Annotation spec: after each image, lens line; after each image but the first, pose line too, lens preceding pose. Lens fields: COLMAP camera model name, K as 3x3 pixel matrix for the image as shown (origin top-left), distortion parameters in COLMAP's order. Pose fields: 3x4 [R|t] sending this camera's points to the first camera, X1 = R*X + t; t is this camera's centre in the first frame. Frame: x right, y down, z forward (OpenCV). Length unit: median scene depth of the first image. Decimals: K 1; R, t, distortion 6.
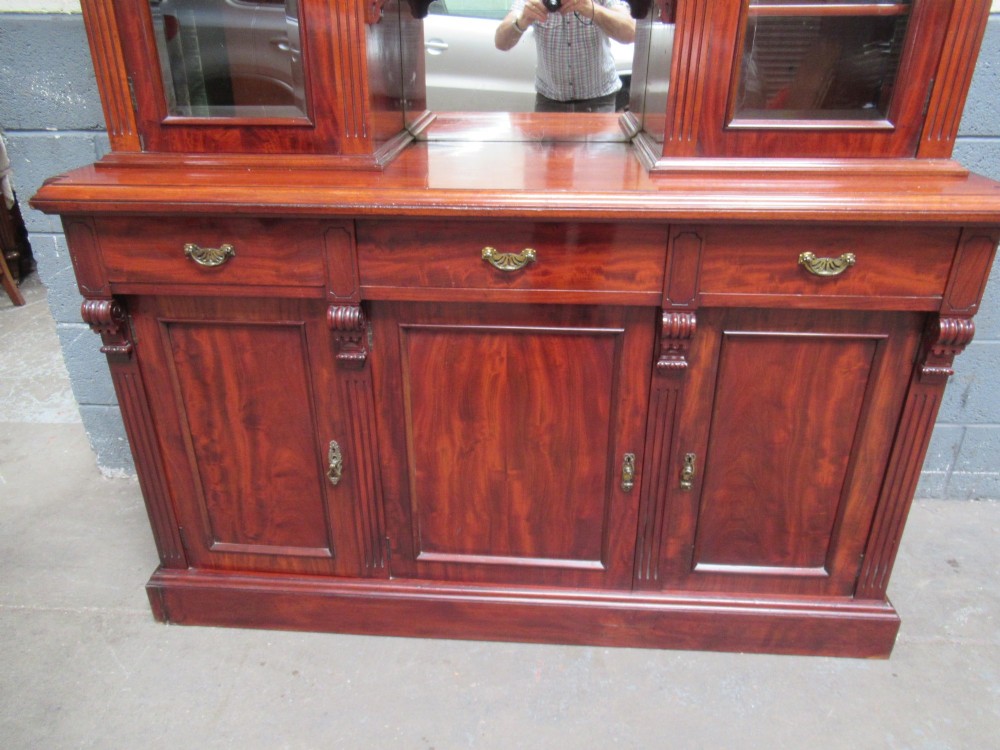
lens RADIAL K [[751.8, 0, 495.2], [0, 751.8, 371.4], [0, 0, 1]] dist [0.004905, -0.002170]
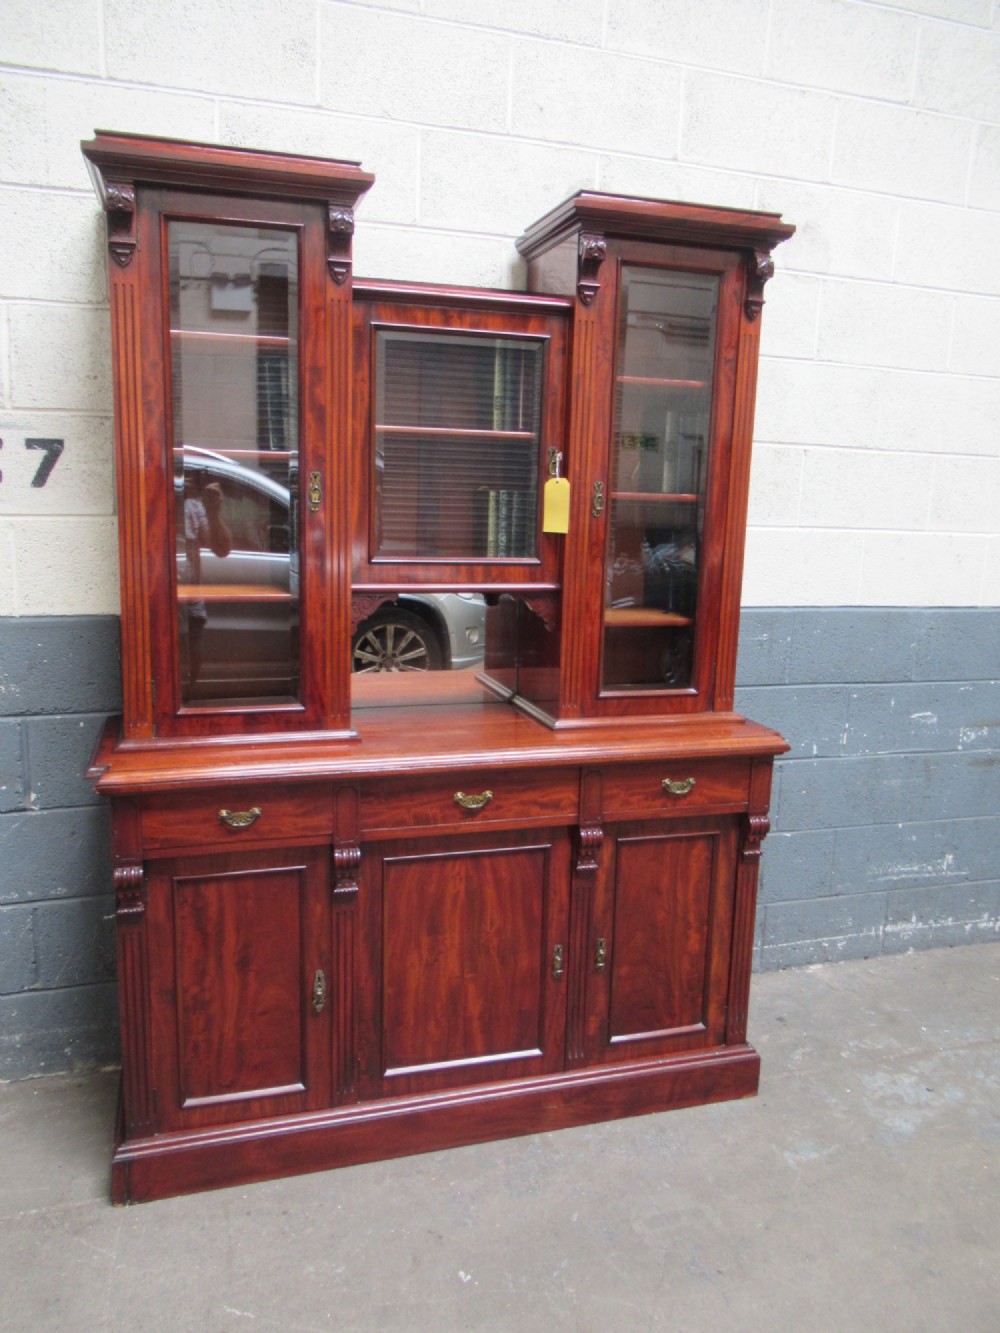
lens RADIAL K [[1002.2, 0, 495.2], [0, 1002.2, 649.5], [0, 0, 1]] dist [0.004905, -0.002170]
pose [[0.932717, -0.026900, 0.359604, -0.555188], [0.129178, 0.955959, -0.263543, 0.068774], [-0.336677, 0.292264, 0.895115, -0.672764]]
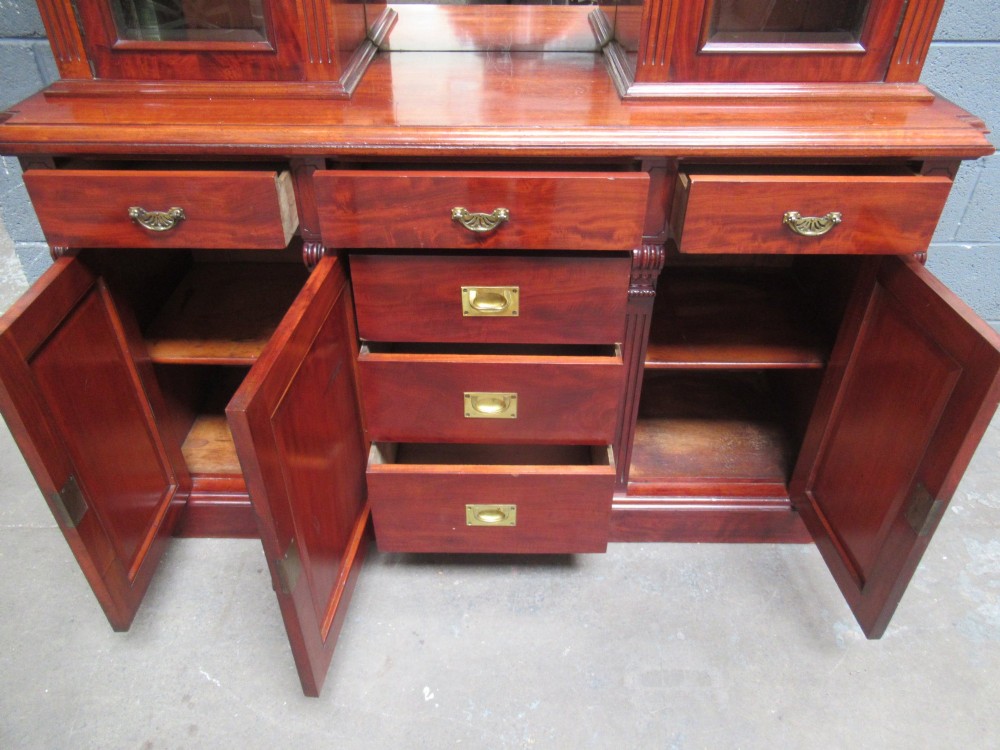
lens RADIAL K [[751.8, 0, 493.9], [0, 751.8, 371.6], [0, 0, 1]] dist [0.004905, -0.002170]
pose [[0.998446, -0.029314, 0.047386, -0.020590], [0.020471, 0.983934, 0.177357, -0.089512], [-0.051824, -0.176111, 0.983005, -0.028722]]
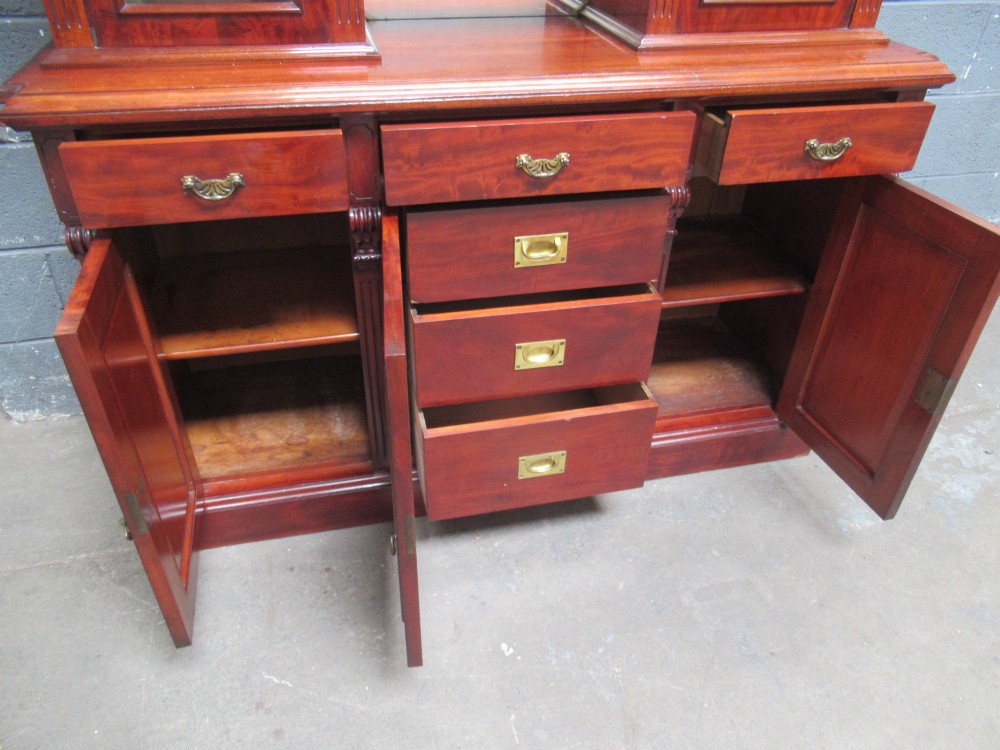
lens RADIAL K [[751.8, 0, 494.8], [0, 751.8, 369.0], [0, 0, 1]] dist [0.004905, -0.002170]
pose [[0.954674, -0.149579, 0.257338, -0.319414], [0.105212, 0.978328, 0.178340, -0.035937], [-0.278437, -0.143182, 0.949722, -0.012713]]
